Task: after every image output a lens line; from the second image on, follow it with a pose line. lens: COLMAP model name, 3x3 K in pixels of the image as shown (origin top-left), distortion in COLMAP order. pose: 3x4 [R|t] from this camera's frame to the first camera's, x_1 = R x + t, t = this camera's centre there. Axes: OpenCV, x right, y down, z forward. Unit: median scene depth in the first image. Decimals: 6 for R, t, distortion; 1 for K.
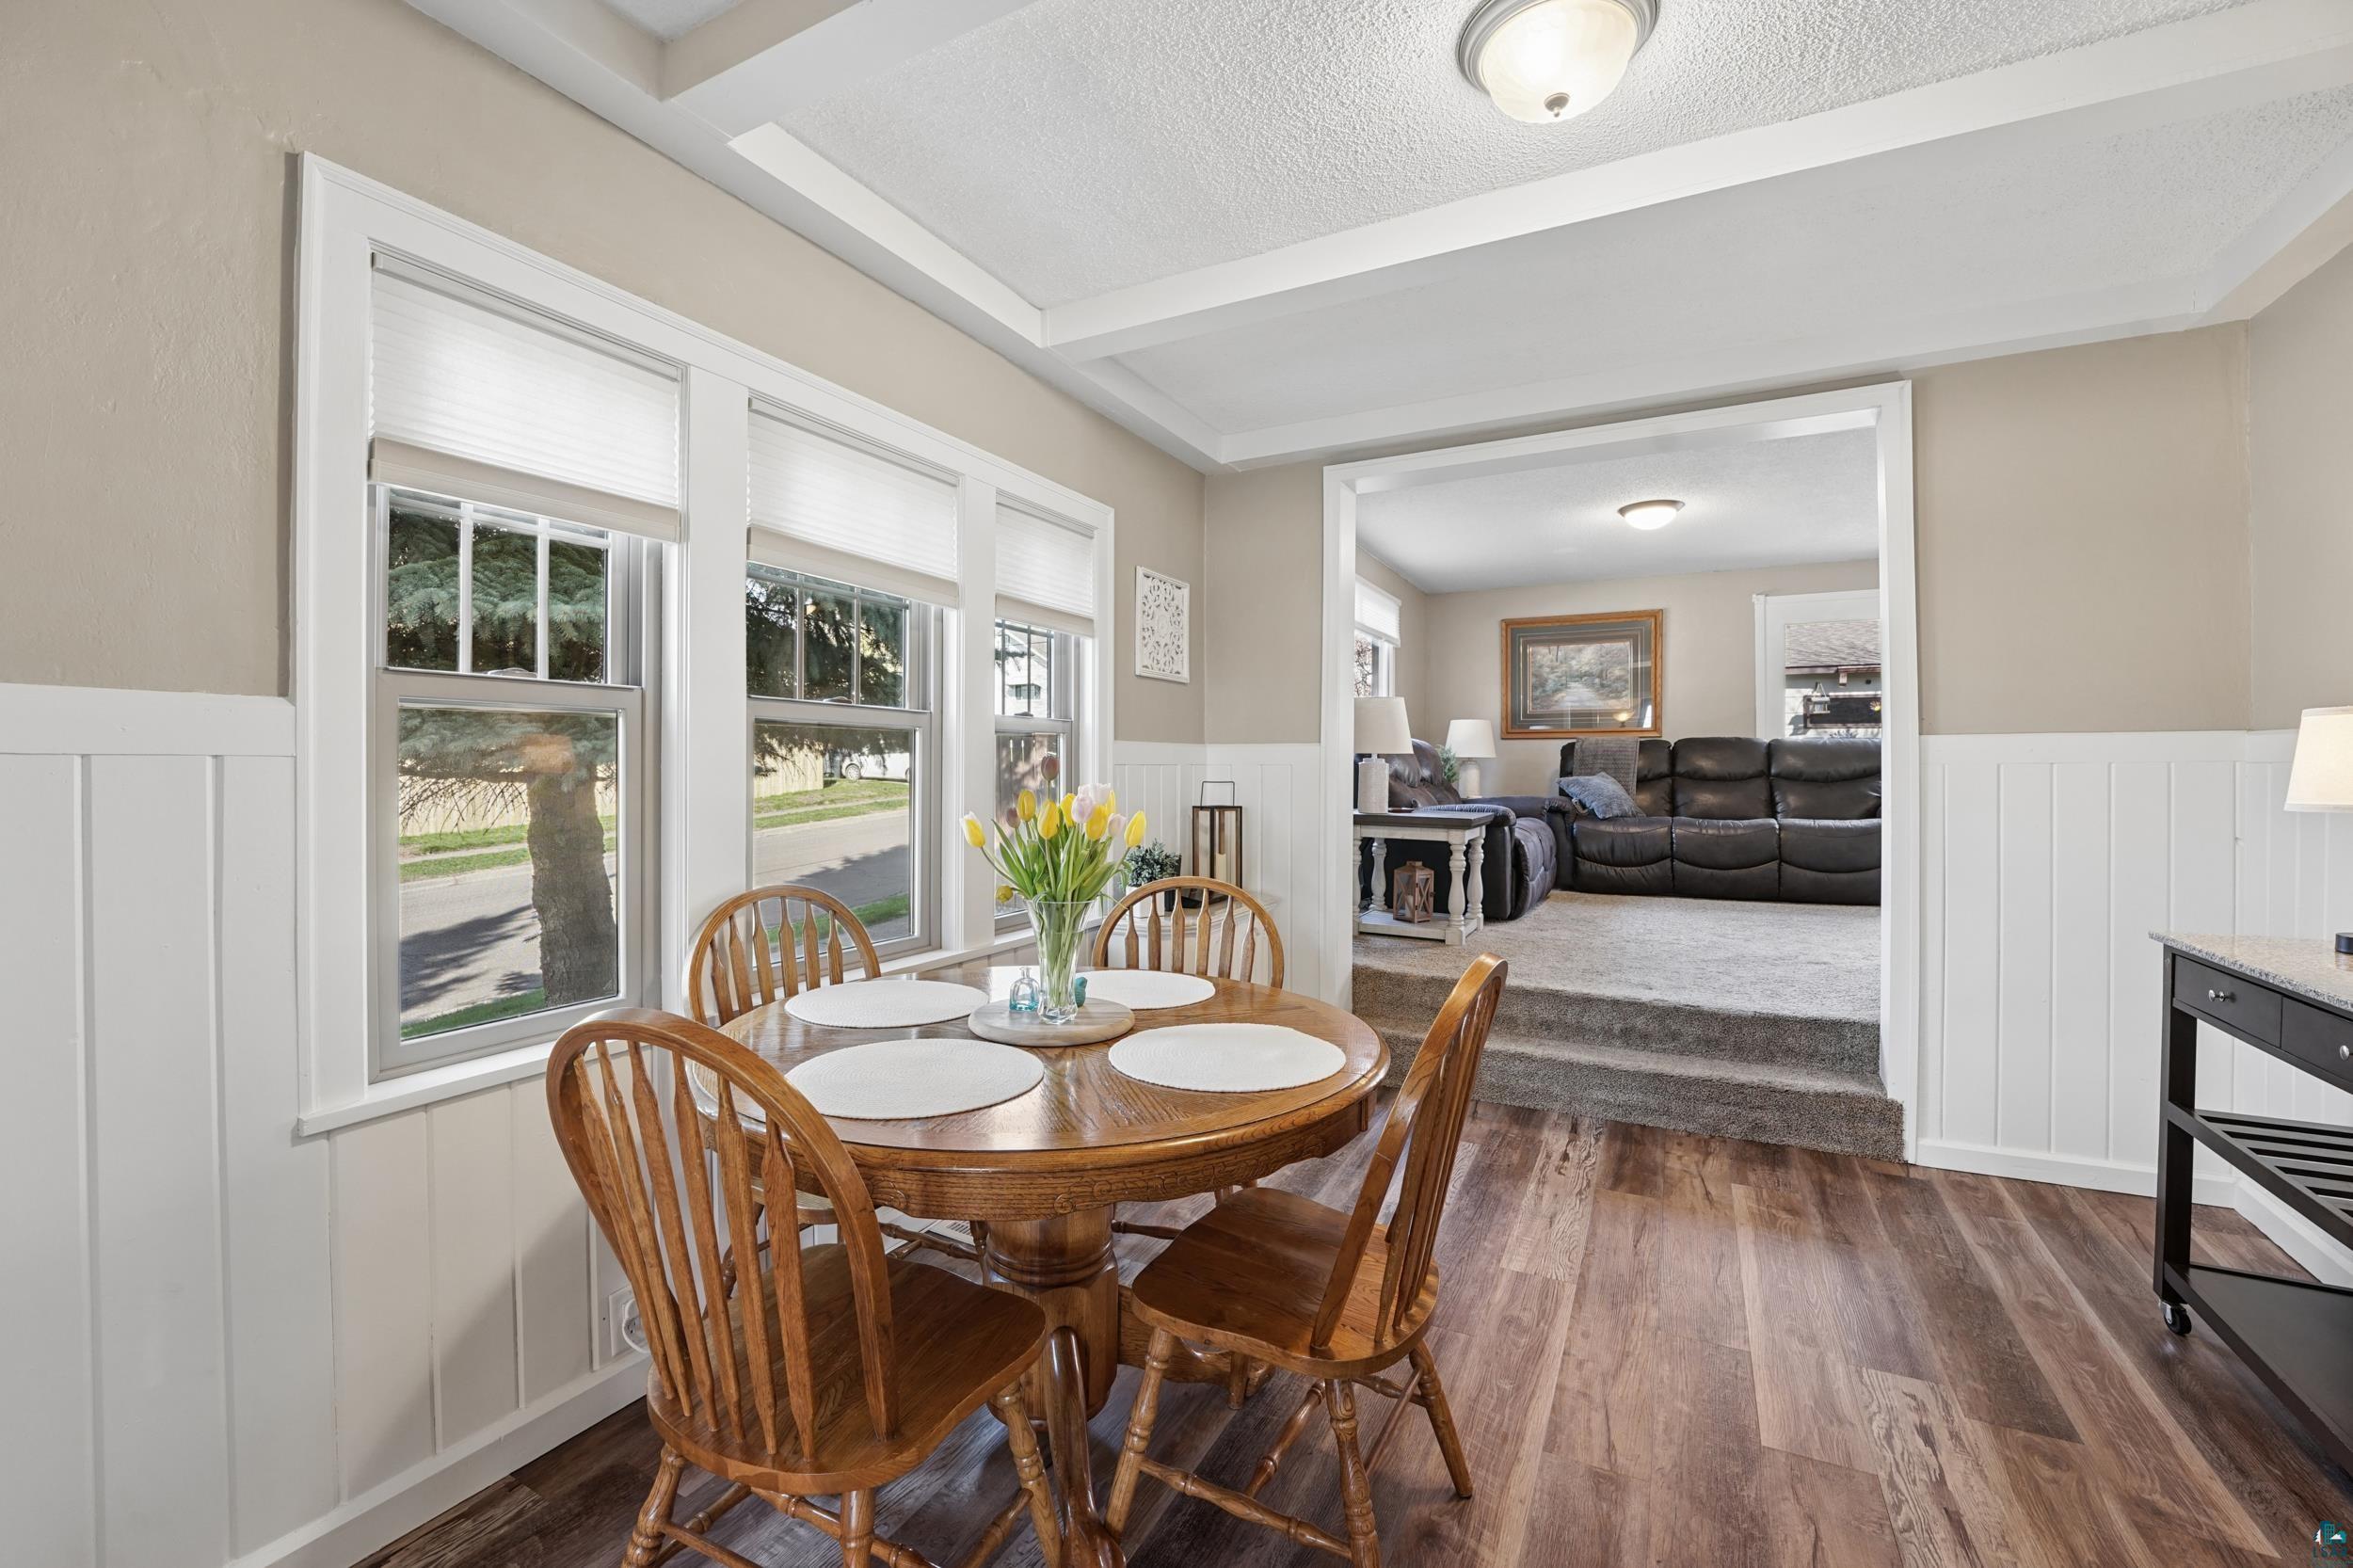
lens RADIAL K [[966.7, 0, 1173.5], [0, 966.7, 773.0], [0, 0, 1]] dist [-0.019229, 0.001125]
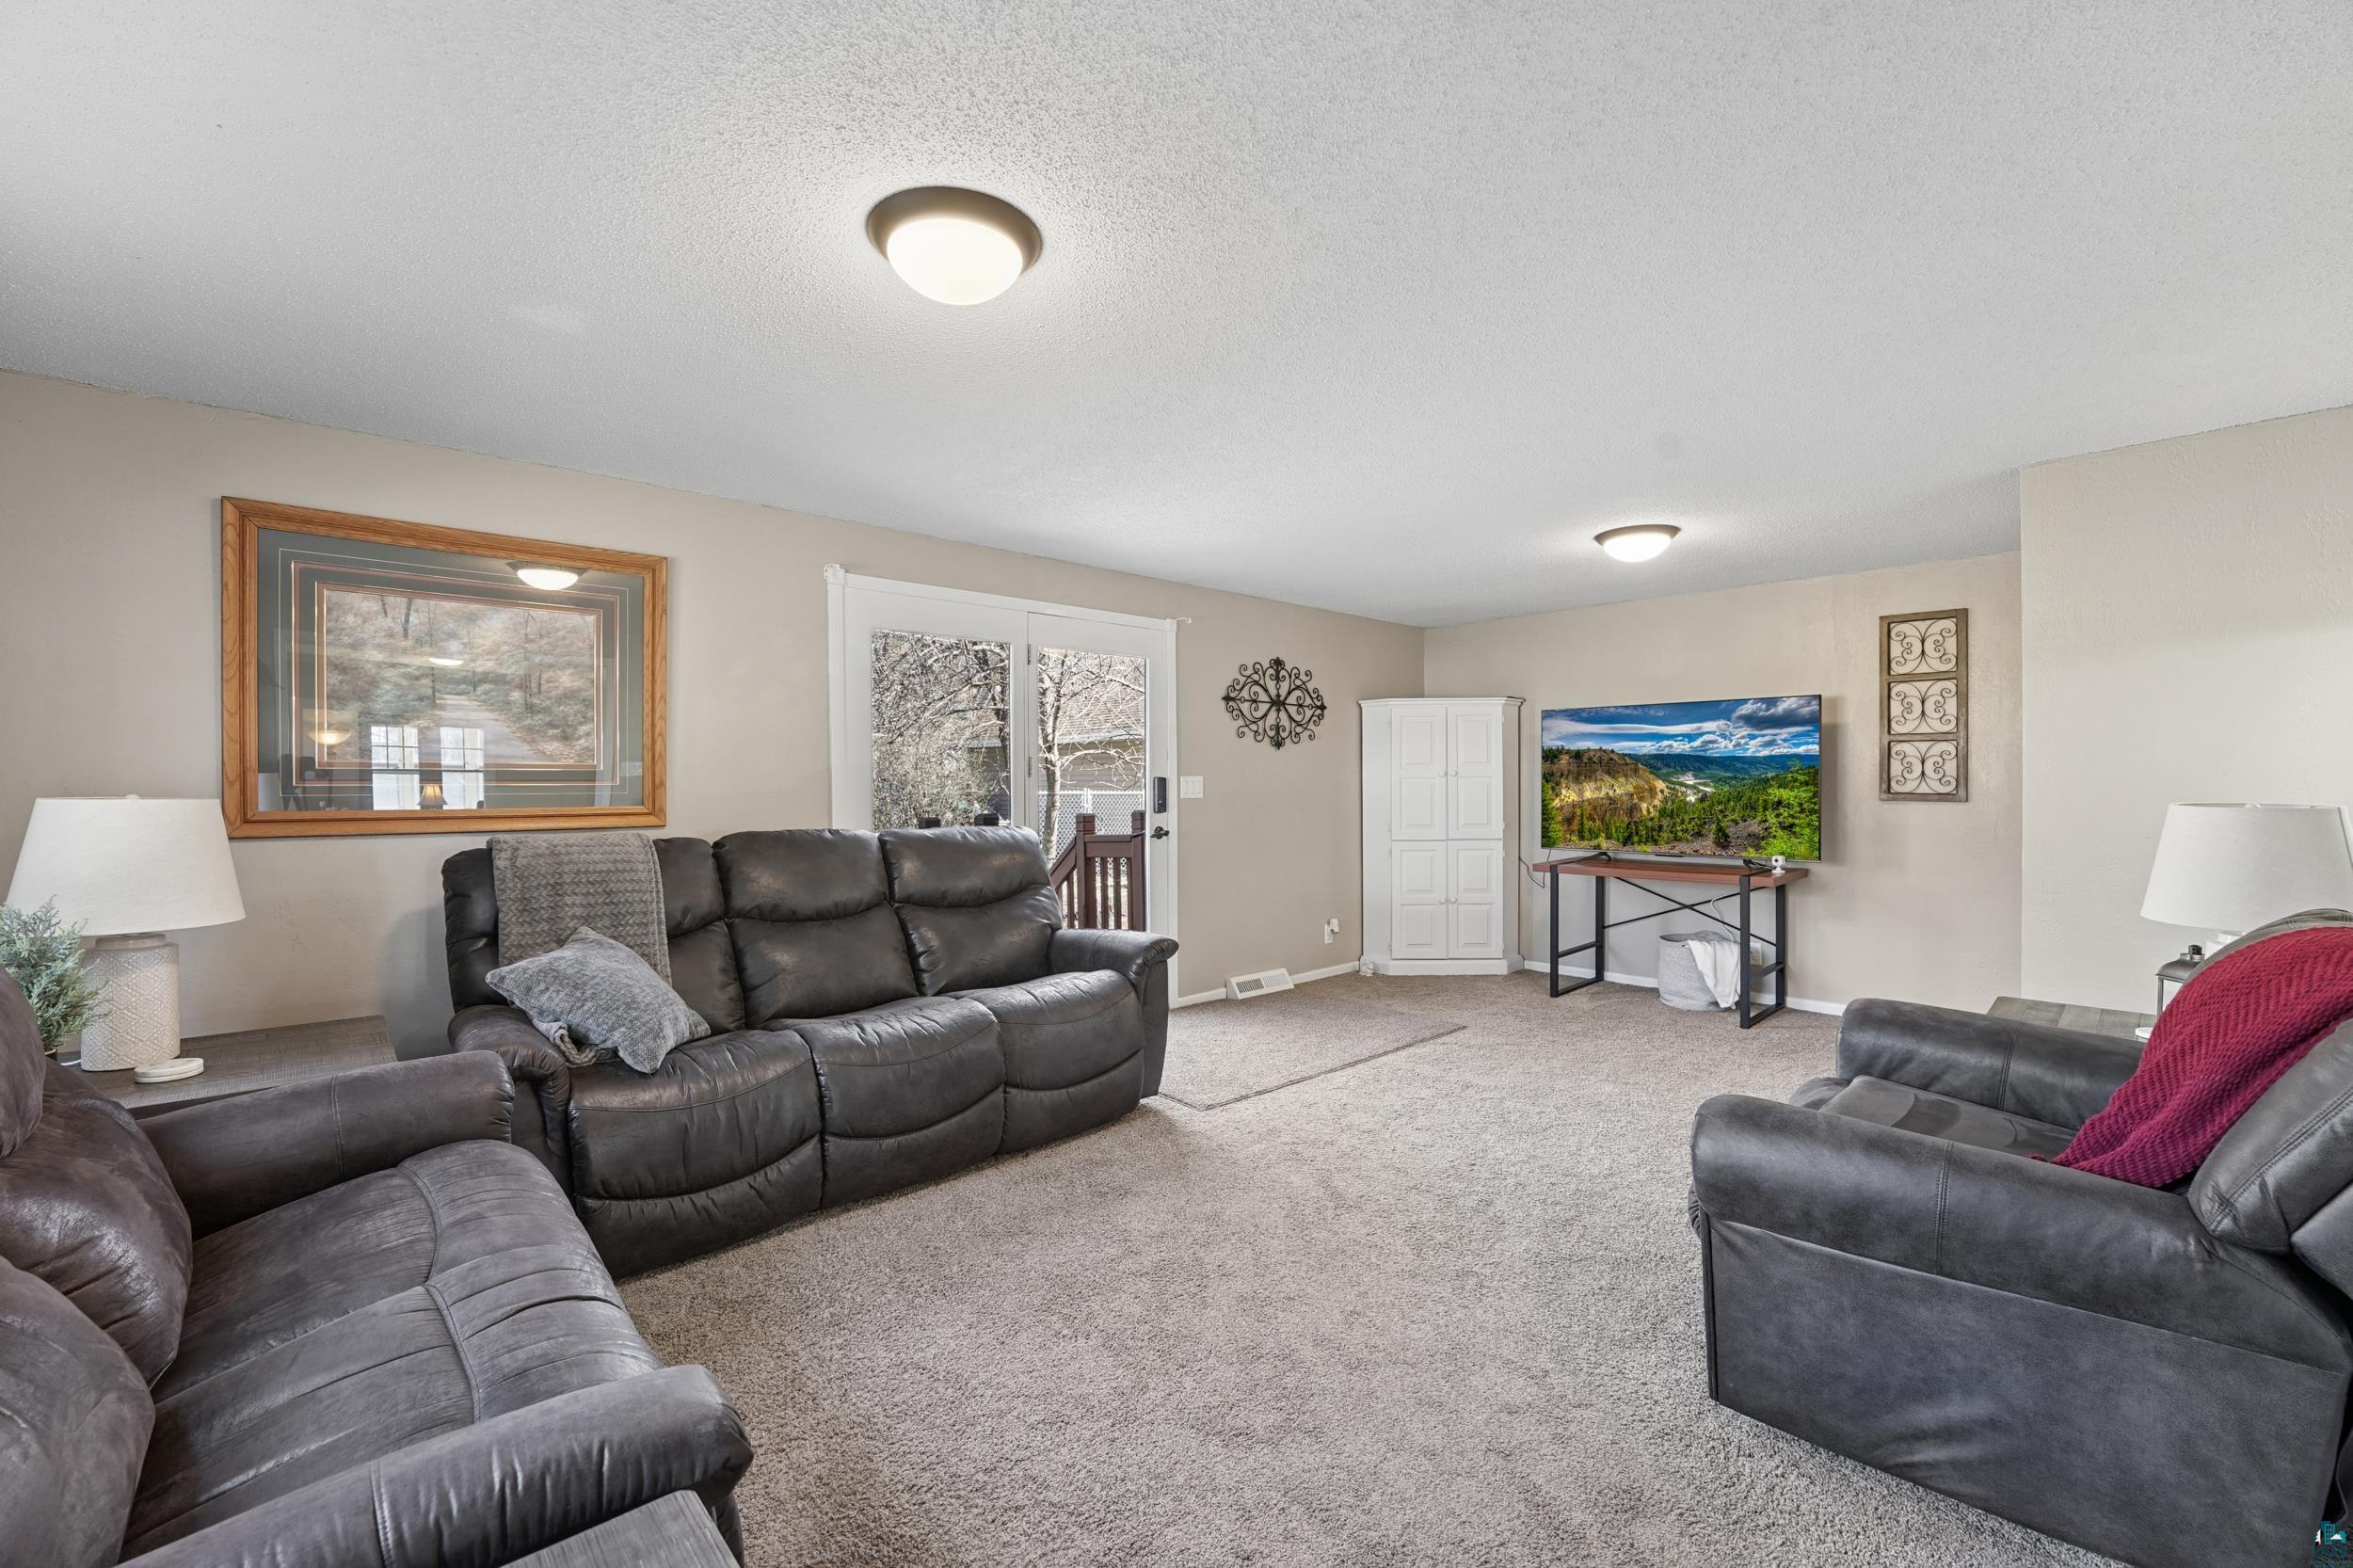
lens RADIAL K [[966.7, 0, 1174.0], [0, 966.7, 779.8], [0, 0, 1]] dist [-0.019229, 0.001125]
pose [[0.323526, 0.002826, 0.946215, 0.139430], [0.008210, 0.999950, -0.005793, -0.056136], [-0.946184, 0.009642, 0.323487, 0.609434]]
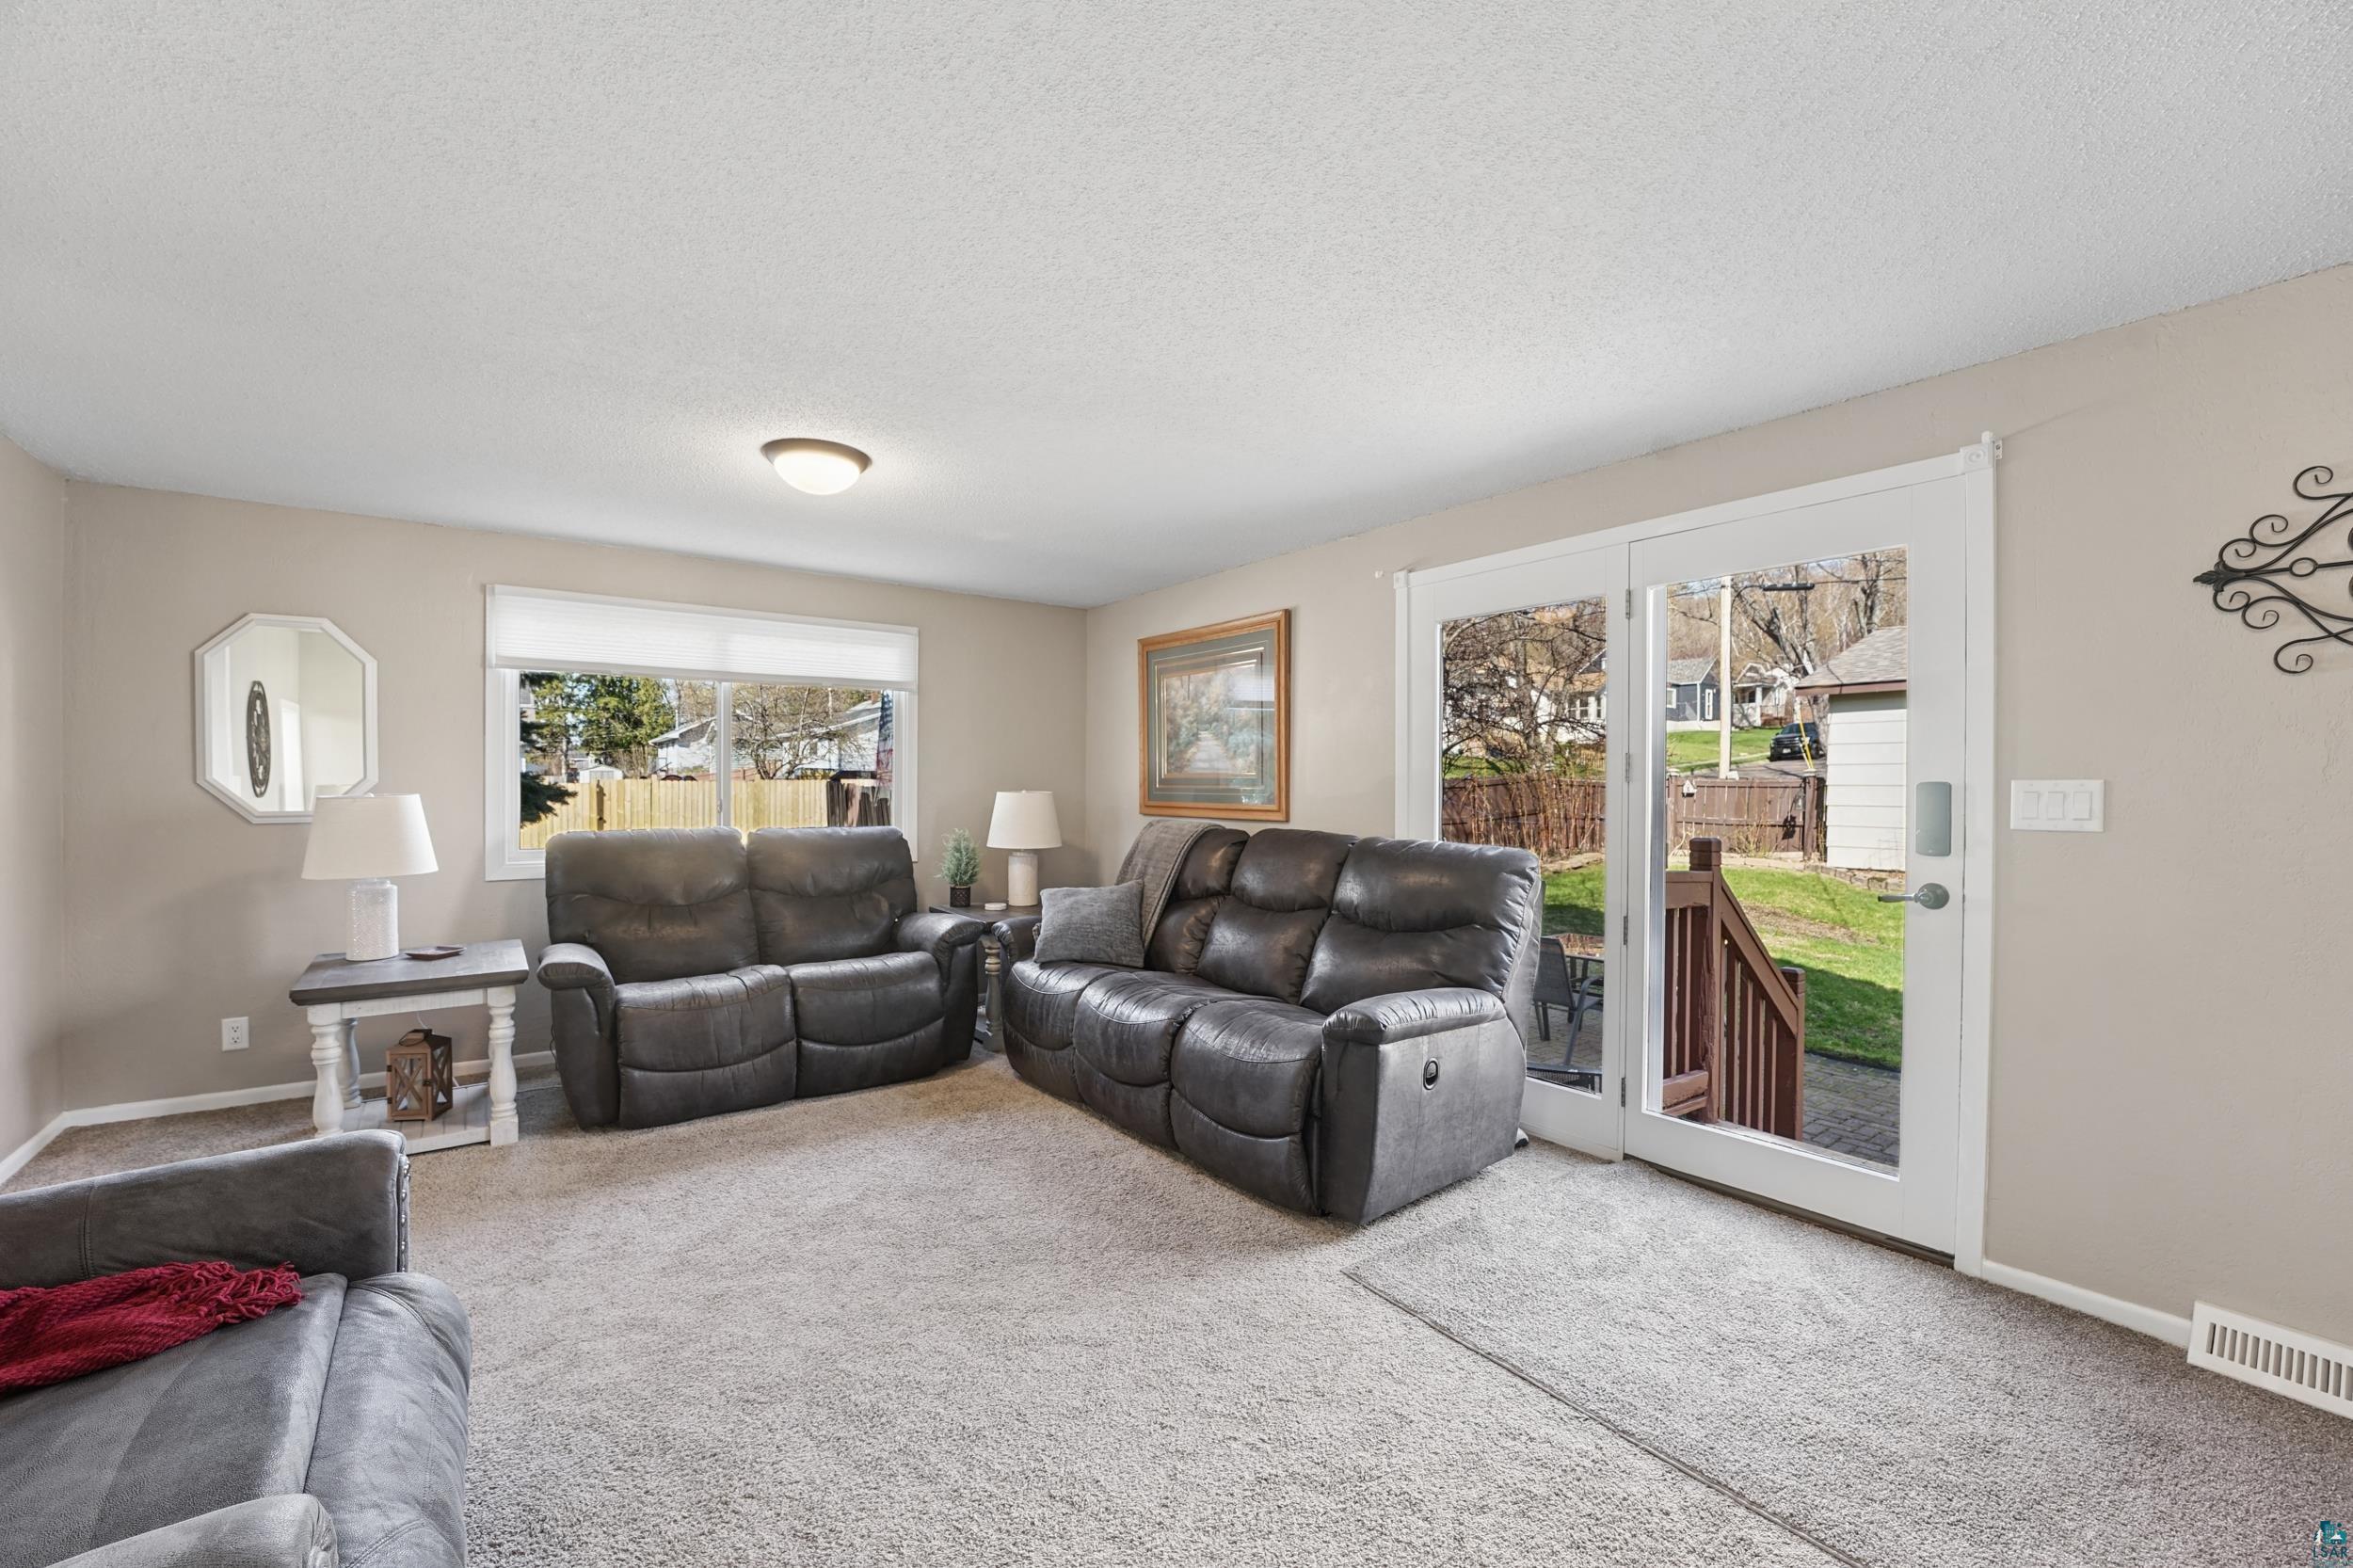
lens RADIAL K [[966.7, 0, 1178.5], [0, 966.7, 784.8], [0, 0, 1]] dist [-0.019229, 0.001125]
pose [[0.902926, 0.000430, -0.429796, 0.707958], [0.001012, 0.999995, 0.003127, -0.062628], [0.429795, -0.003259, 0.902921, 0.425445]]
